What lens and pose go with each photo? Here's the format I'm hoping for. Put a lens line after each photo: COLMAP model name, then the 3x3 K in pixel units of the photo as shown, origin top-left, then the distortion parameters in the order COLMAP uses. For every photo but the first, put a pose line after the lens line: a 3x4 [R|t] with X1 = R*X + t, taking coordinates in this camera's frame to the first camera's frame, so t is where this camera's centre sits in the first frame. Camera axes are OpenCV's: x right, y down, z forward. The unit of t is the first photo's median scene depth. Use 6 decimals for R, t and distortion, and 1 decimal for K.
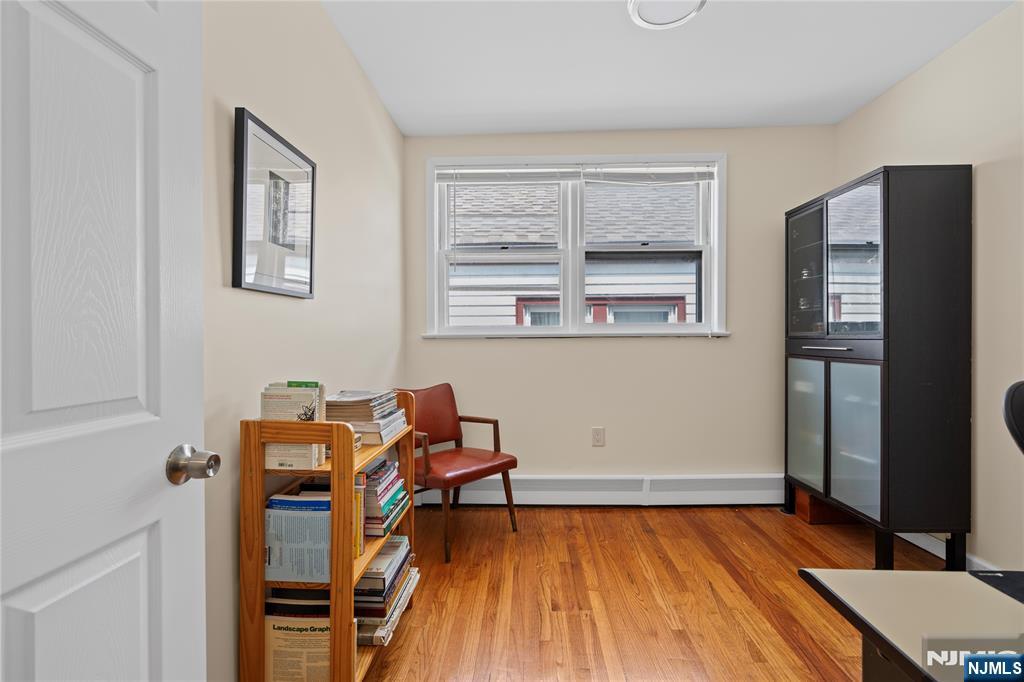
lens RADIAL K [[464.1, 0, 510.8], [0, 464.1, 339.0], [0, 0, 1]] dist [-0.001828, 0.001487]
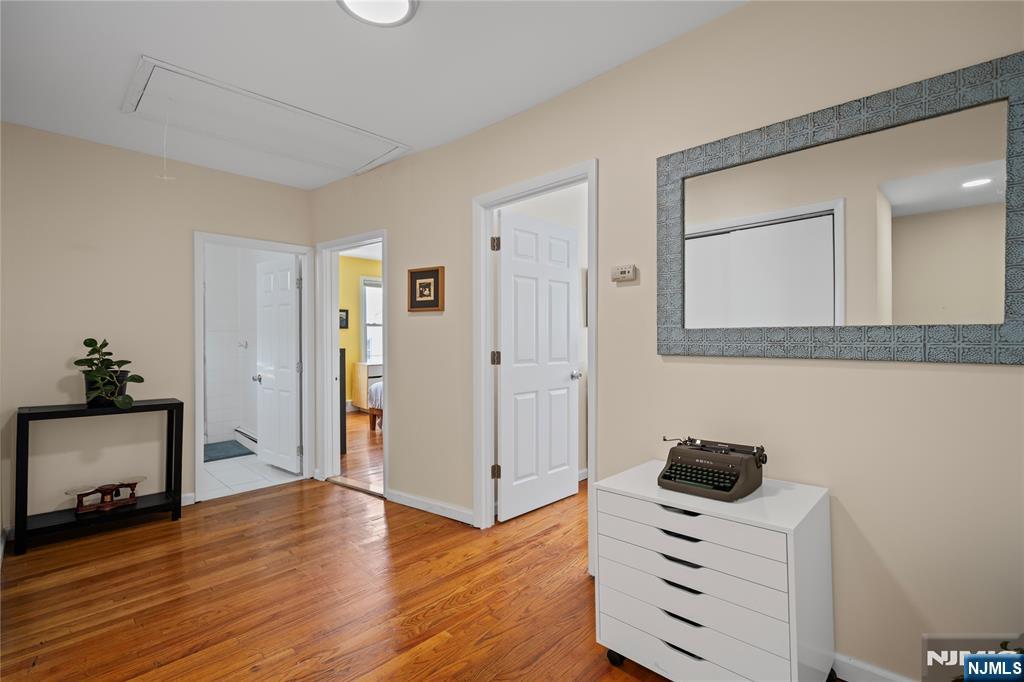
lens RADIAL K [[464.1, 0, 511.6], [0, 464.1, 340.9], [0, 0, 1]] dist [-0.001828, 0.001487]
pose [[0.748243, -0.003054, -0.663418, 1.557839], [-0.000820, 0.999984, -0.005529, -0.004932], [0.663425, 0.004681, 0.748229, -2.364630]]
